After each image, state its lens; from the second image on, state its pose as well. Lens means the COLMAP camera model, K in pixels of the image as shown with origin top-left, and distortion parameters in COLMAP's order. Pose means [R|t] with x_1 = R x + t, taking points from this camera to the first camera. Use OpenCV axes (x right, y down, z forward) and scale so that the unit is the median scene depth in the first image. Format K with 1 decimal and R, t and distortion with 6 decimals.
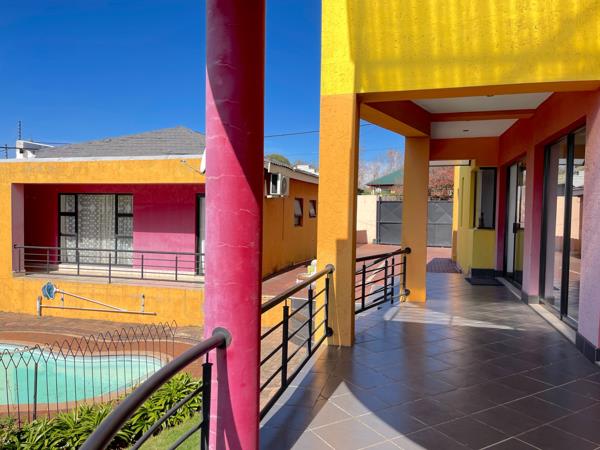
lens RADIAL K [[453.2, 0, 300.0], [0, 453.2, 225.0], [0, 0, 1]] dist [0.009453, 0.003342]
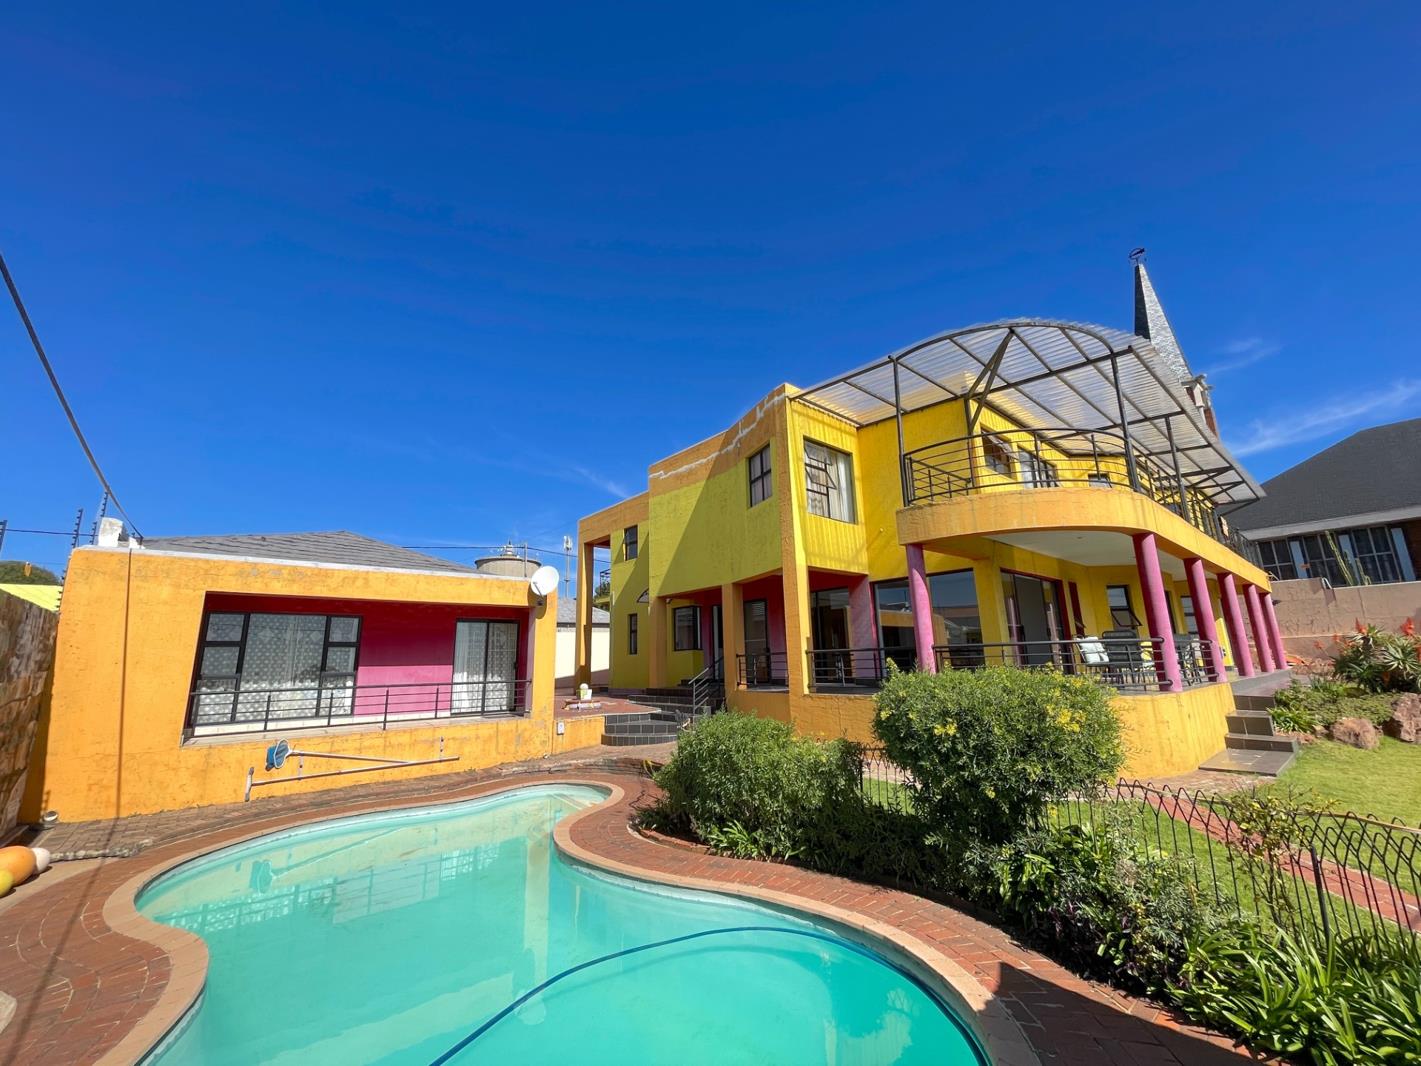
lens RADIAL K [[575.2, 0, 710.5], [0, 575.2, 533.0], [0, 0, 1]] dist [0.005111, 0.000010]
pose [[0.563605, 0.156871, 0.811012, -0.954792], [0.058356, 0.971788, -0.228523, 0.059063], [-0.823981, 0.176124, 0.538550, -0.039208]]
